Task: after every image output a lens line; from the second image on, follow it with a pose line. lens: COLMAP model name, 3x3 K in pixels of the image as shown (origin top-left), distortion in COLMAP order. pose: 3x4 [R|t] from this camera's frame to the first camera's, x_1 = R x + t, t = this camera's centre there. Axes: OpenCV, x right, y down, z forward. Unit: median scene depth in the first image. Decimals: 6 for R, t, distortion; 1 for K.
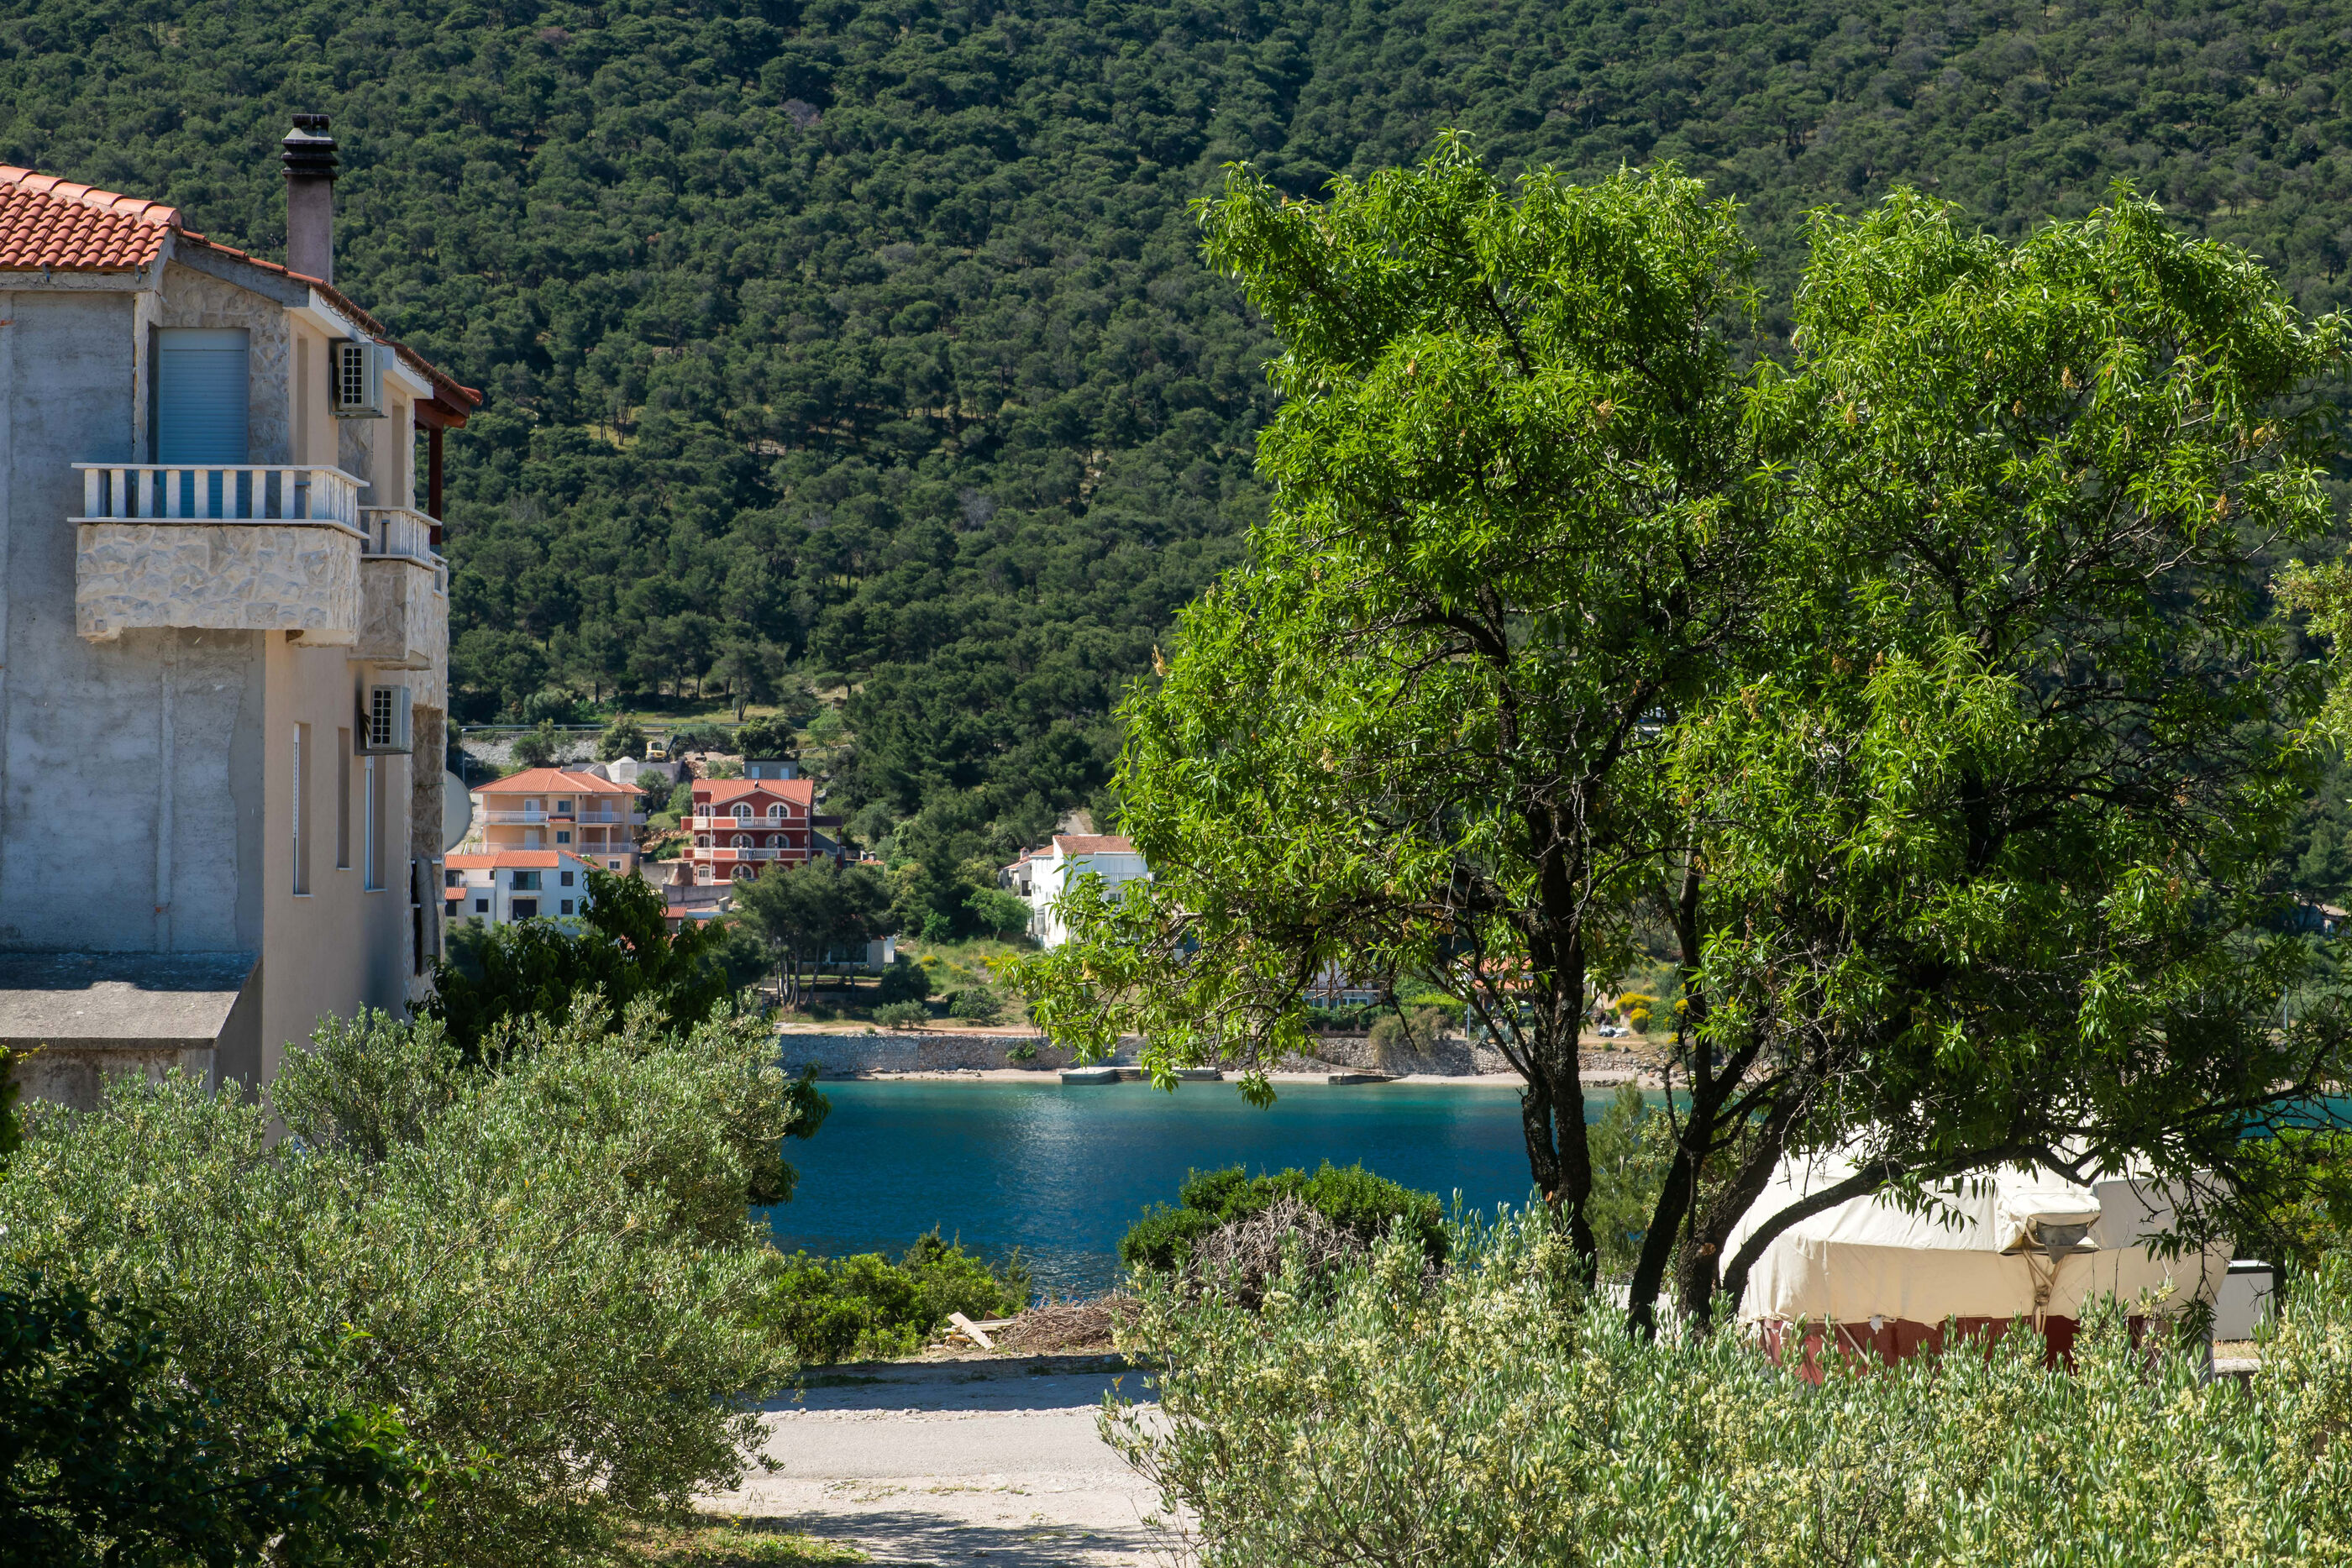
lens RADIAL K [[6763.3, 0, 1176.0], [0, 6763.3, 784.0], [0, 0, 1]] dist [0.067346, 0.901893]
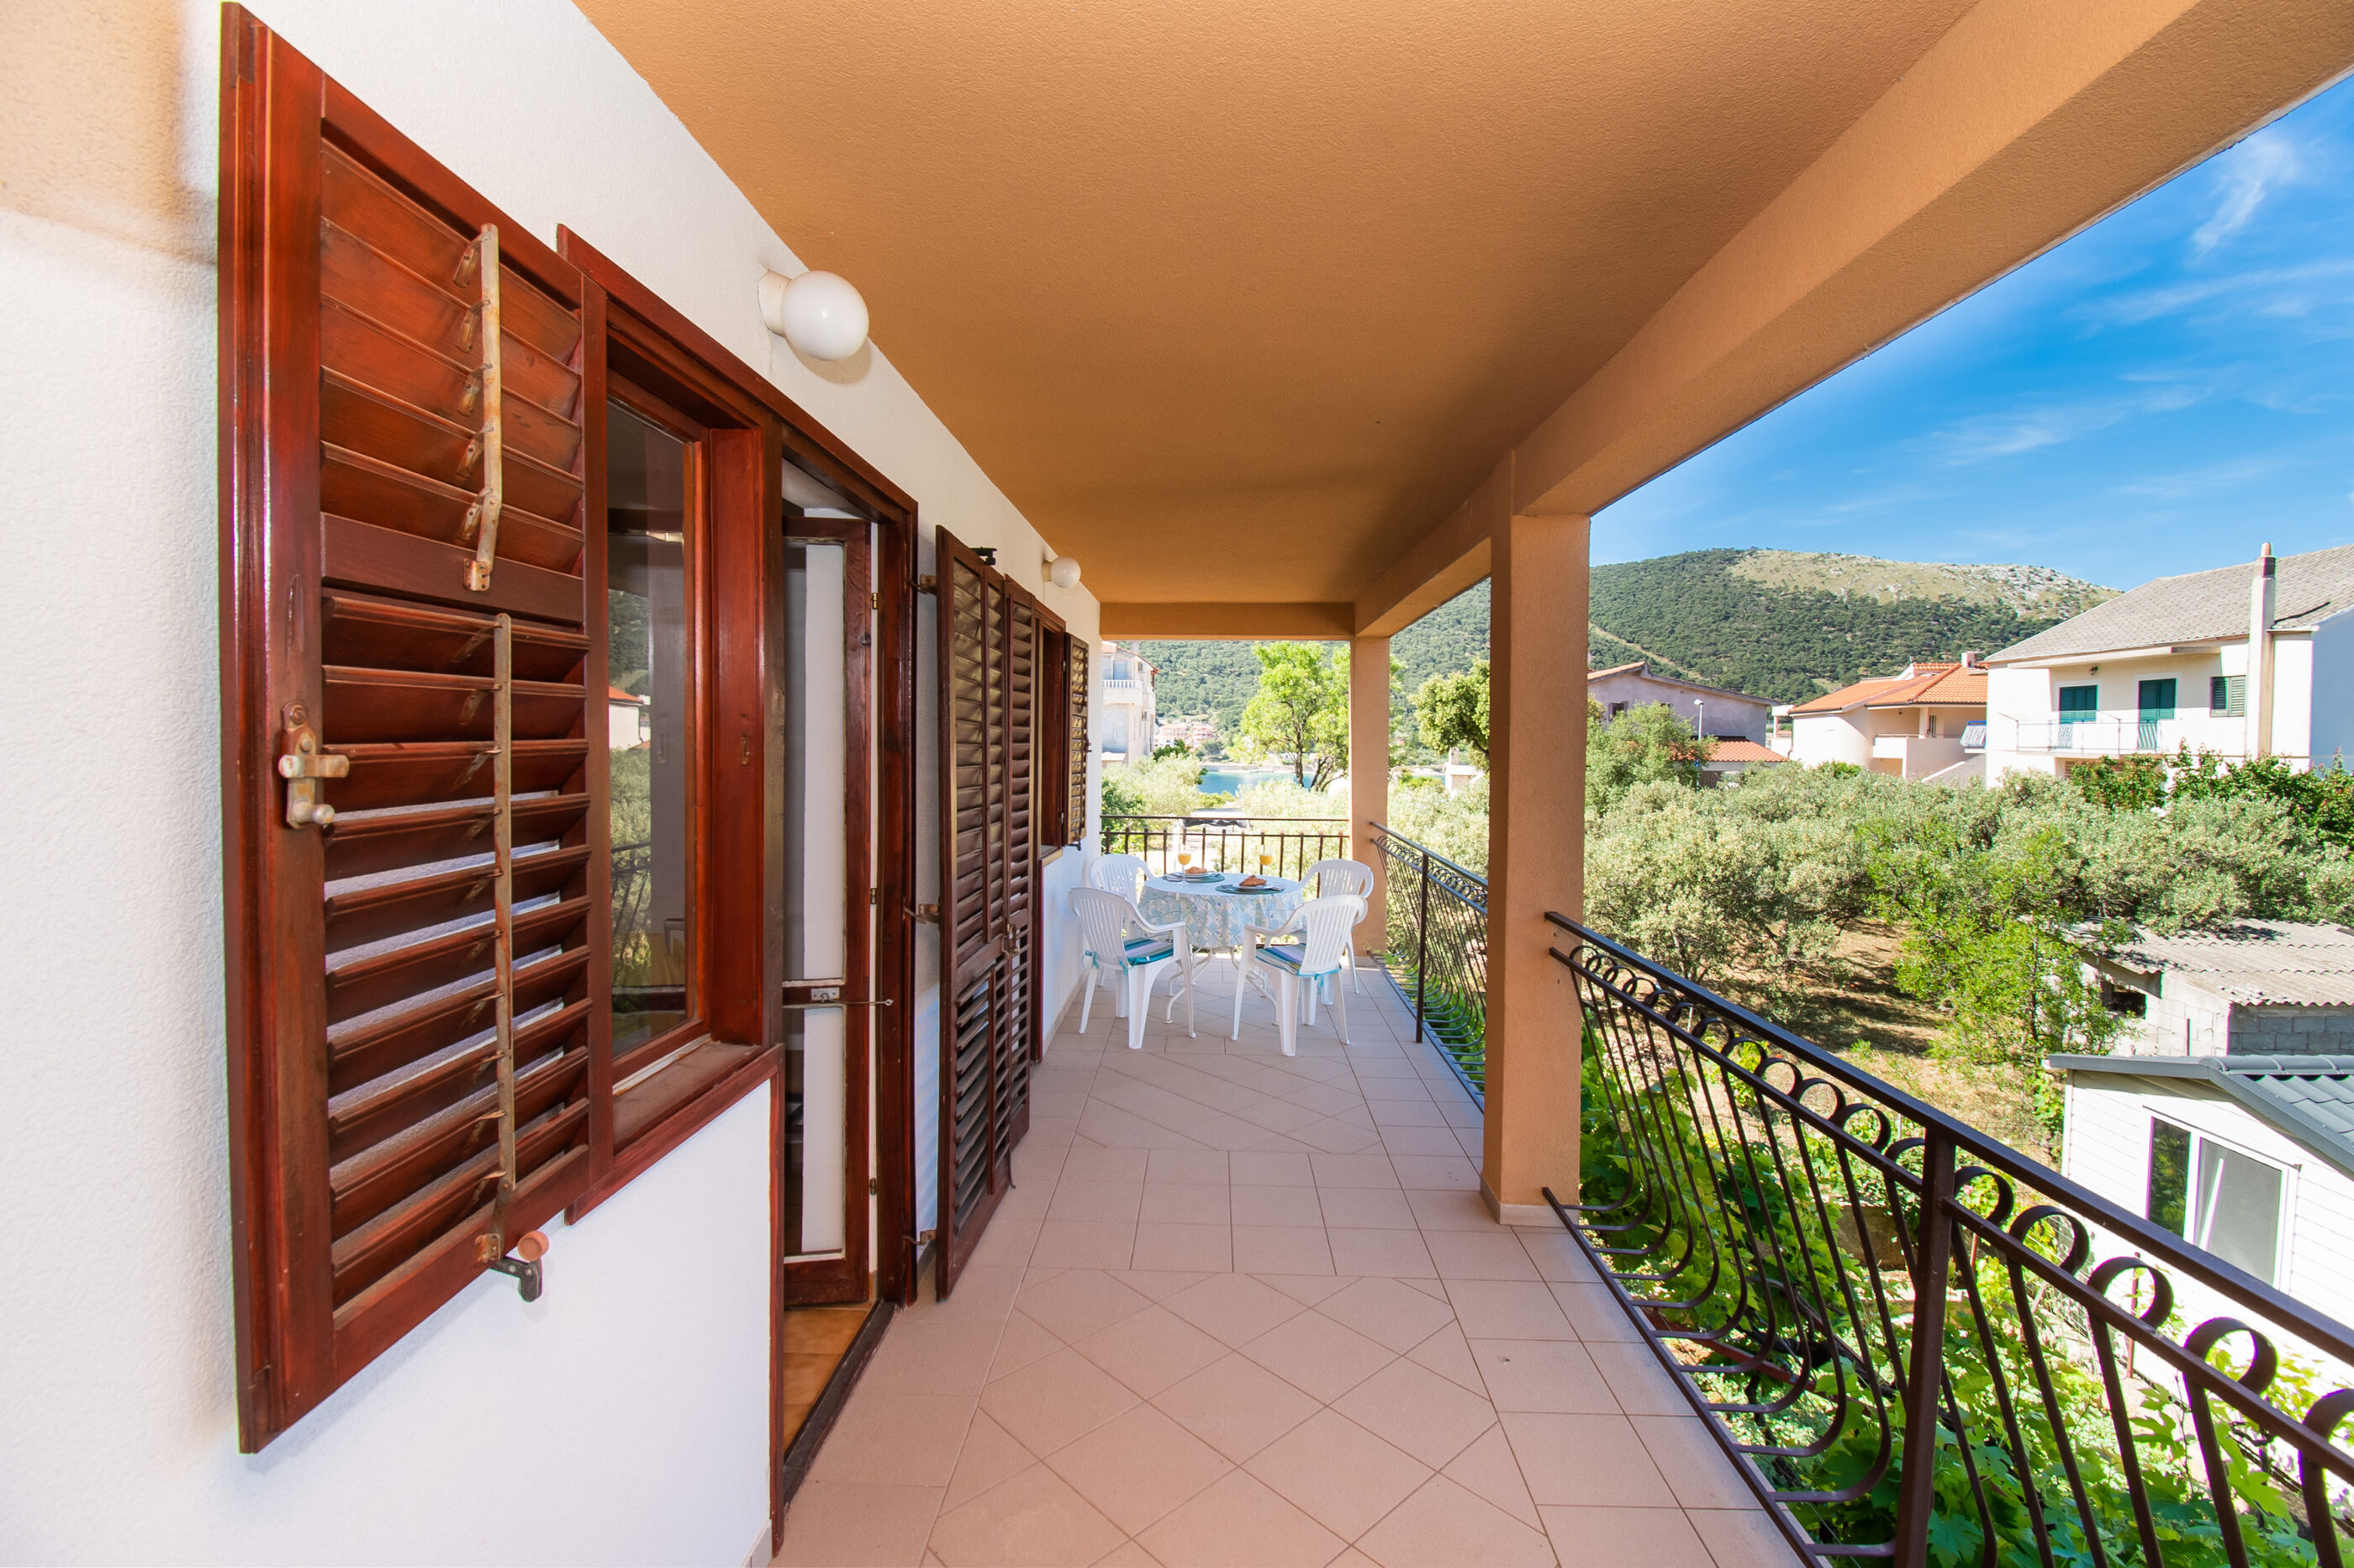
lens RADIAL K [[1043.5, 0, 1187.5], [0, 1043.5, 775.3], [0, 0, 1]] dist [0.011883, -0.021452]
pose [[0.996974, 0.006680, -0.077451, 0.012607], [-0.003085, 0.998916, 0.046439, 0.001886], [0.077677, -0.046059, 0.995914, -0.094361]]
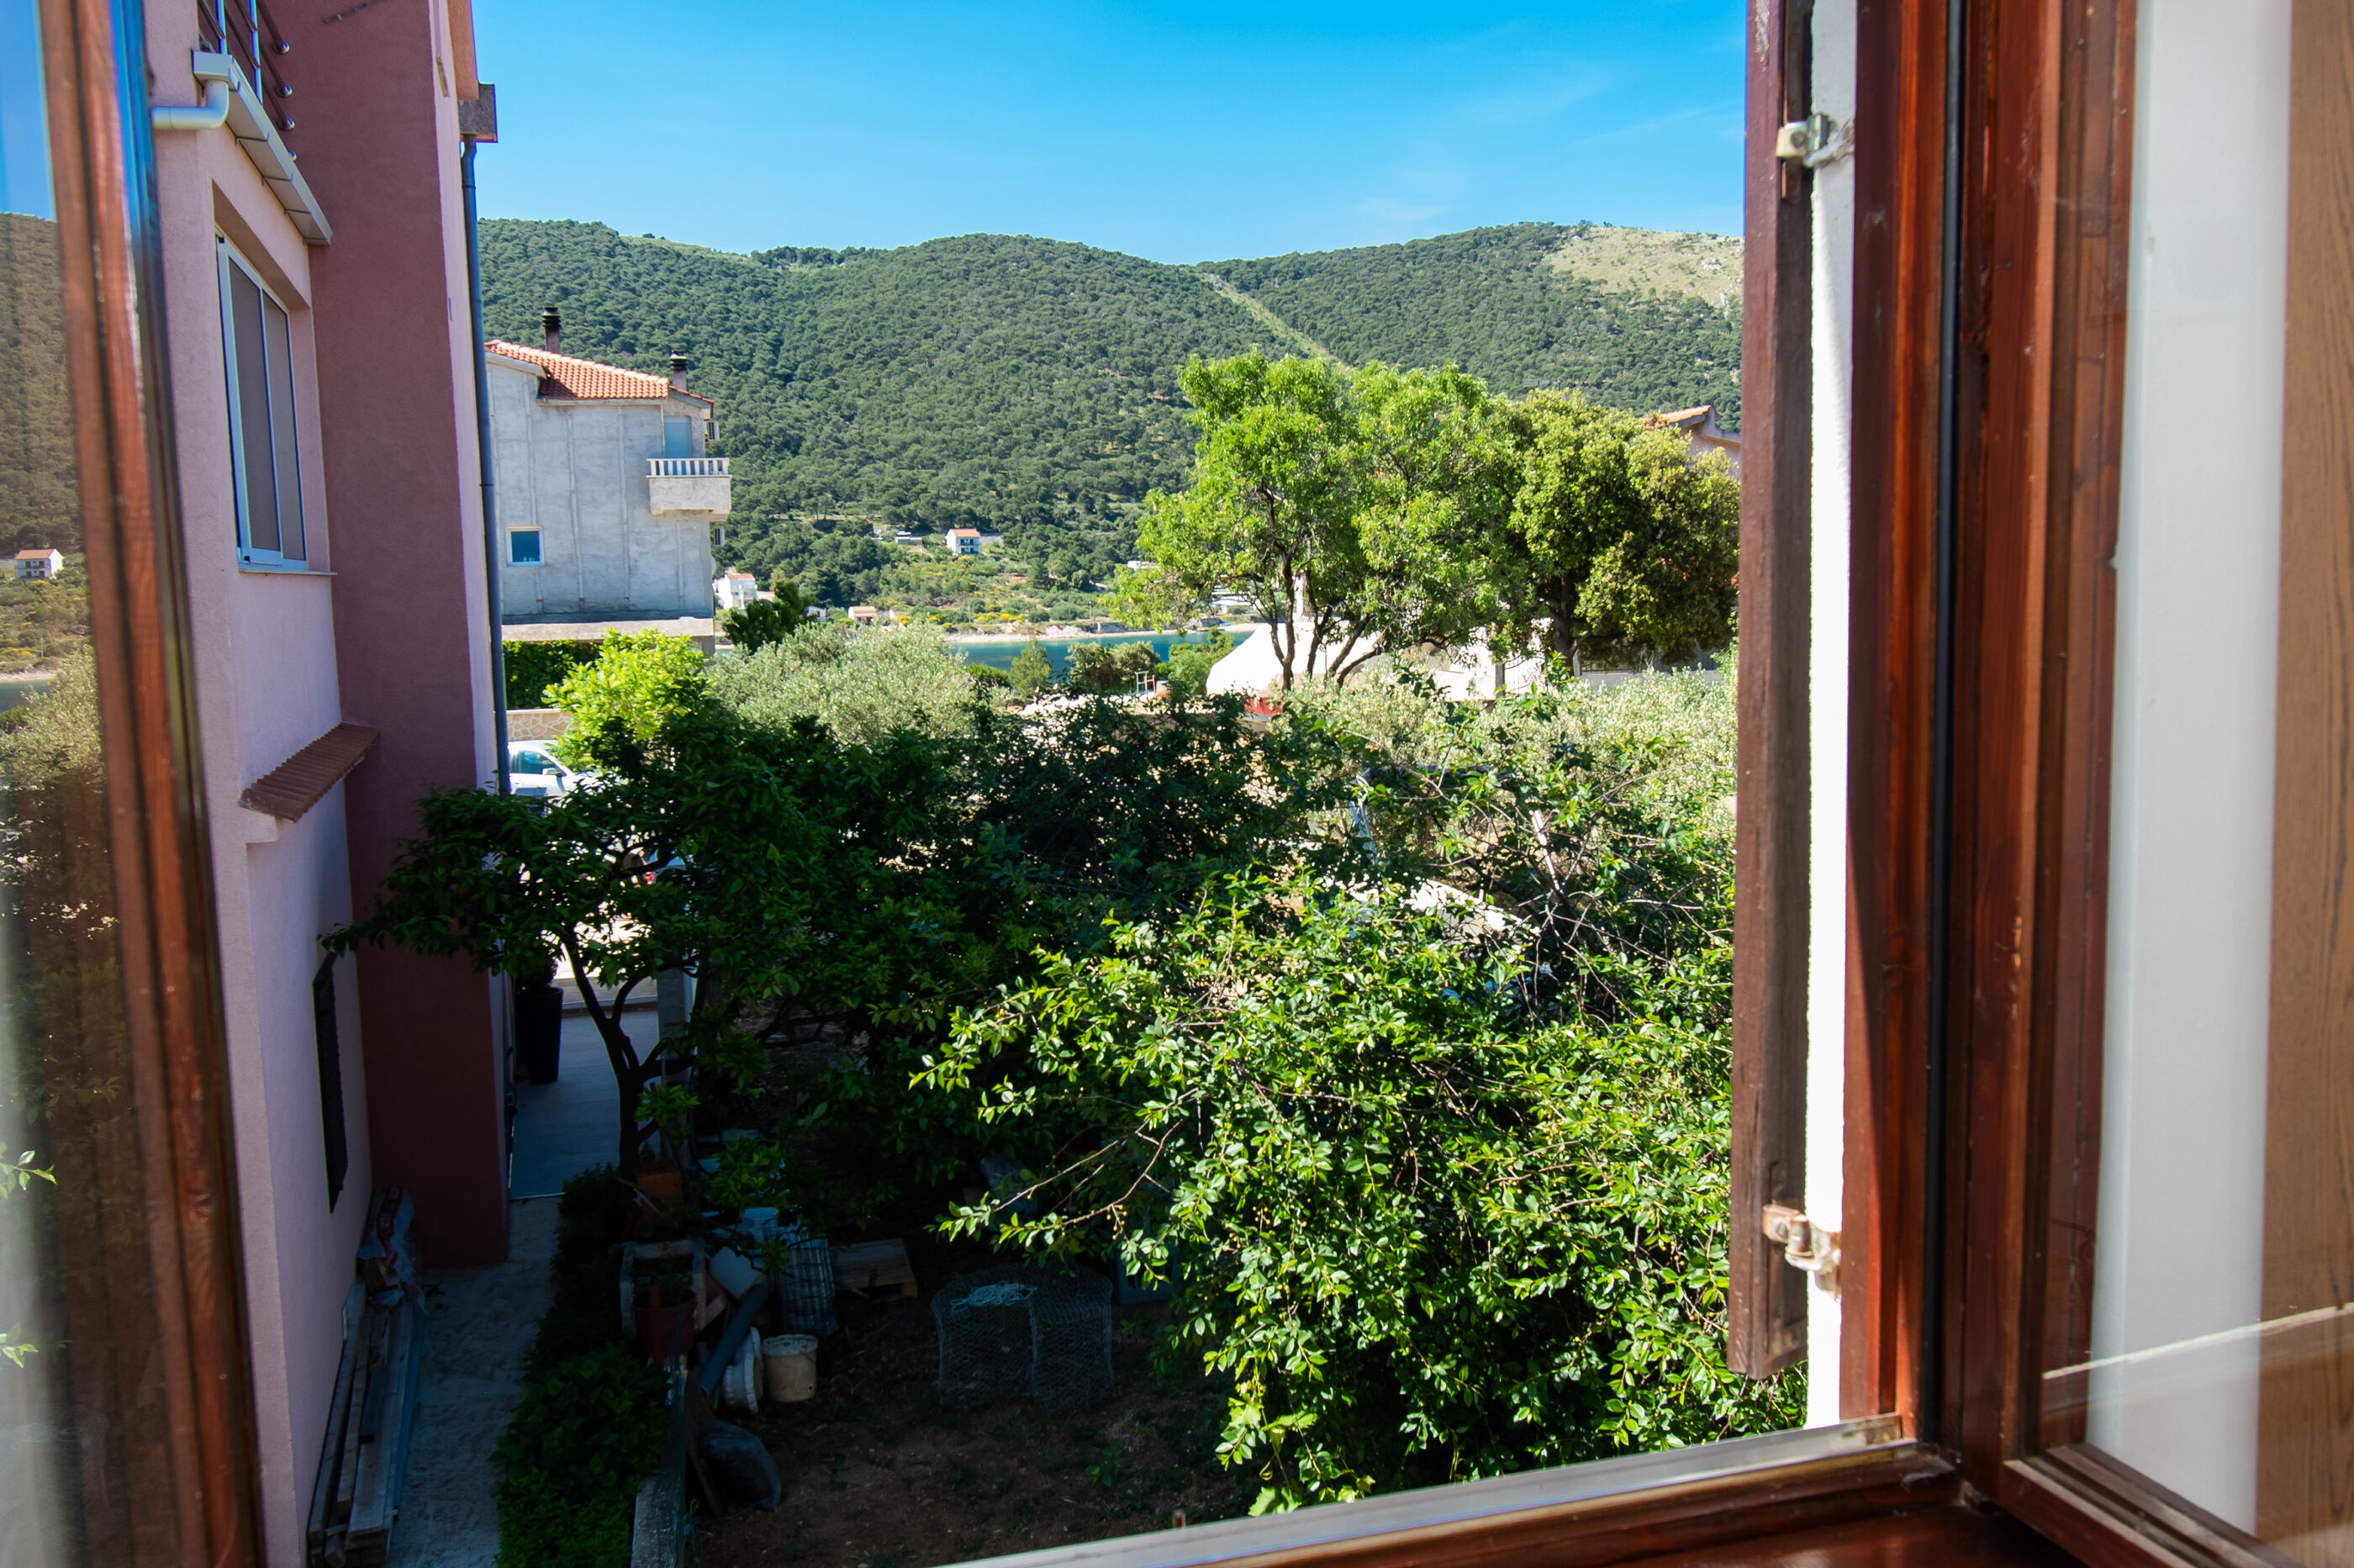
lens RADIAL K [[1952.8, 0, 1177.0], [0, 1952.8, 784.0], [0, 0, 1]] dist [0.005143, -0.005009]
pose [[0.974909, -0.054019, 0.215952, -0.121433], [0.028286, 0.992307, 0.120525, 0.001260], [-0.220801, -0.111392, 0.968937, 0.022955]]
